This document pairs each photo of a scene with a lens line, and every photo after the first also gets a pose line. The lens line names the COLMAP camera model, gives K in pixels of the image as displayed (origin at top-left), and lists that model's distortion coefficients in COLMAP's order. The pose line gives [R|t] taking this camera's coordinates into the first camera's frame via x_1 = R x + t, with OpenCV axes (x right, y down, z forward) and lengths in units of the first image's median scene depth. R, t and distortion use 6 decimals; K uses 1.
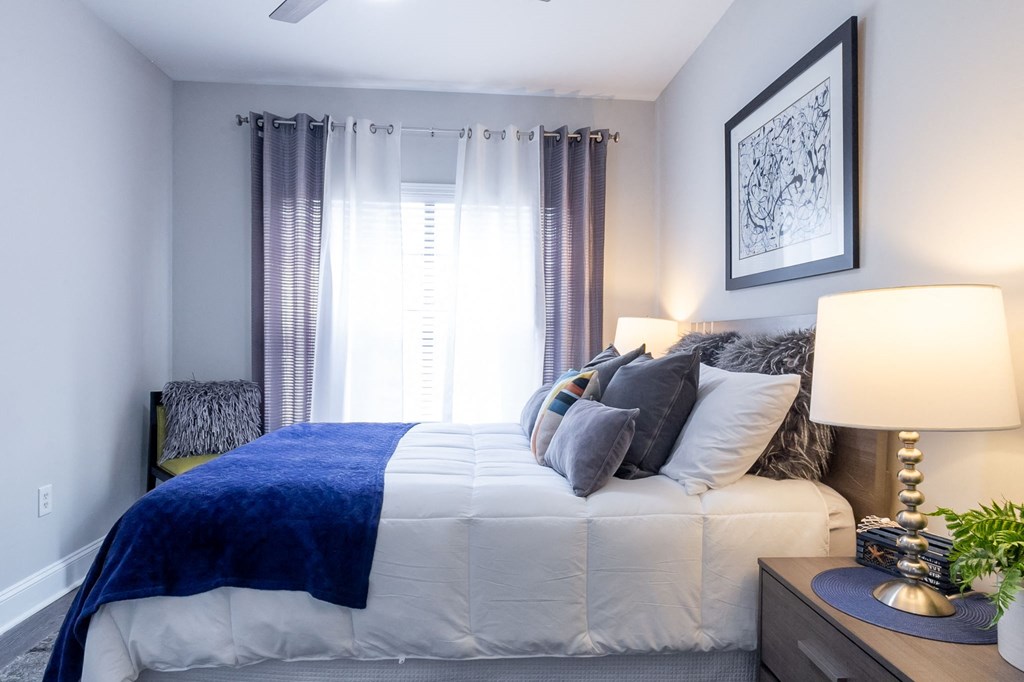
lens RADIAL K [[605.2, 0, 512.0], [0, 605.2, 341.0], [0, 0, 1]] dist [0.000722, -0.000054]
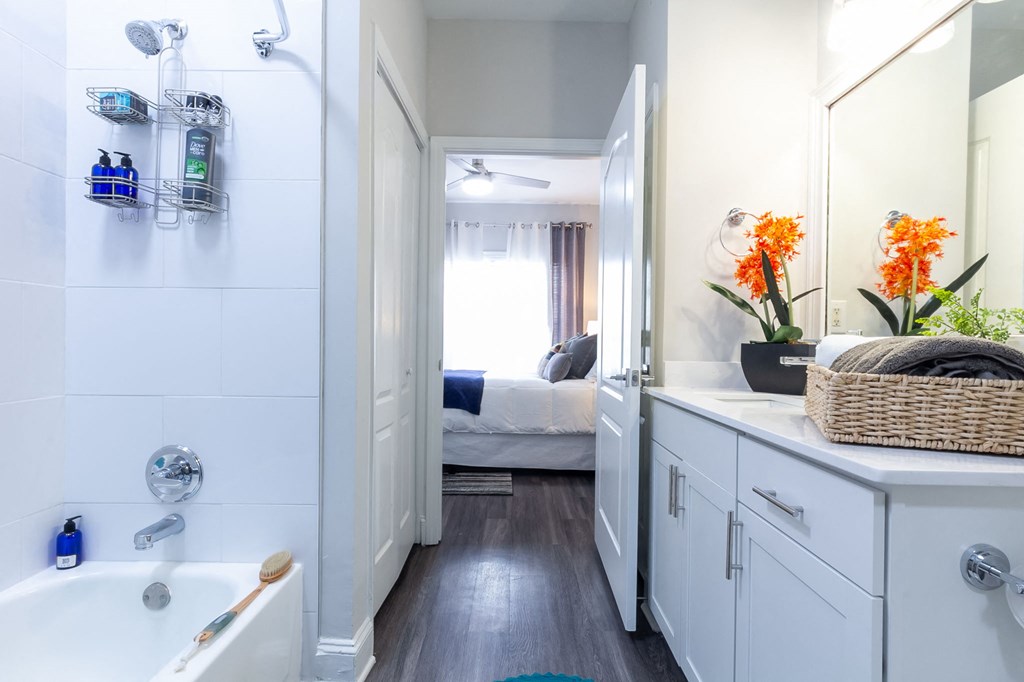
lens RADIAL K [[468.9, 0, 512.0], [0, 468.9, 341.0], [0, 0, 1]] dist [-0.000602, -0.000185]
pose [[0.997145, 0.000716, -0.075506, 0.056783], [-0.000336, 0.999987, 0.005046, 0.027373], [0.075509, -0.005006, 0.997133, -0.744681]]
